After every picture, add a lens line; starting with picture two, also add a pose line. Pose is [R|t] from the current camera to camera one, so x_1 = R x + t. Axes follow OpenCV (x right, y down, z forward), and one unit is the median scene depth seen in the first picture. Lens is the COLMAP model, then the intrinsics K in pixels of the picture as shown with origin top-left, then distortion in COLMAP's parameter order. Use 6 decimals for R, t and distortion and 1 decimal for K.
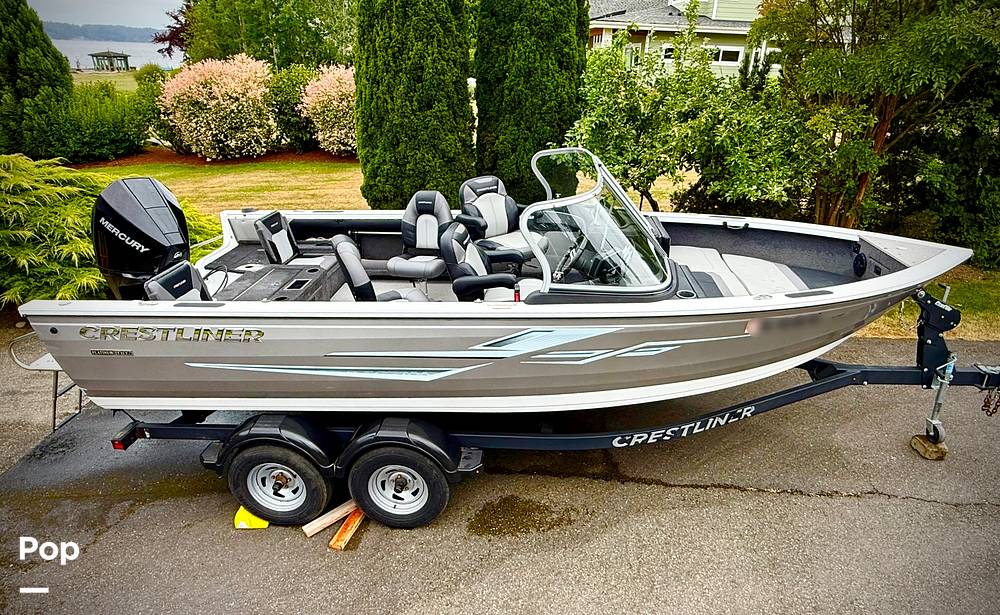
lens RADIAL K [[603.8, 0, 505.2], [0, 603.8, 332.0], [0, 0, 1]] dist [-0.008026, 0.005459]
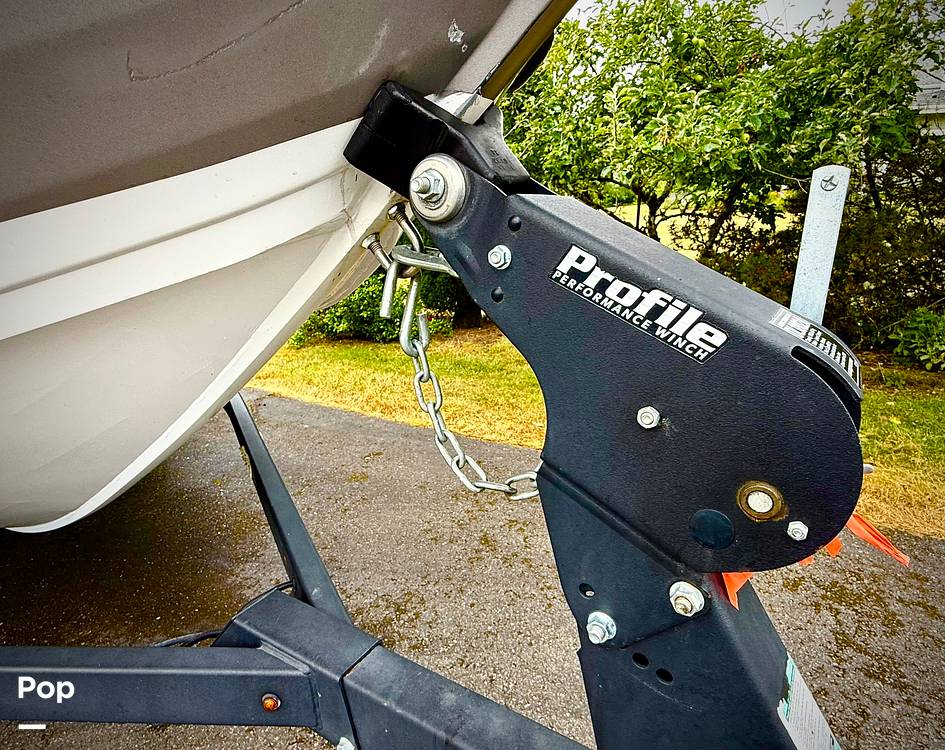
lens RADIAL K [[560.9, 0, 479.0], [0, 560.9, 377.6], [0, 0, 1]] dist [-0.002096, -0.000153]
pose [[0.885075, 0.104002, -0.453679, 0.436584], [-0.159480, 0.983477, -0.085673, -0.010960], [0.437273, 0.148180, 0.887037, 0.531257]]
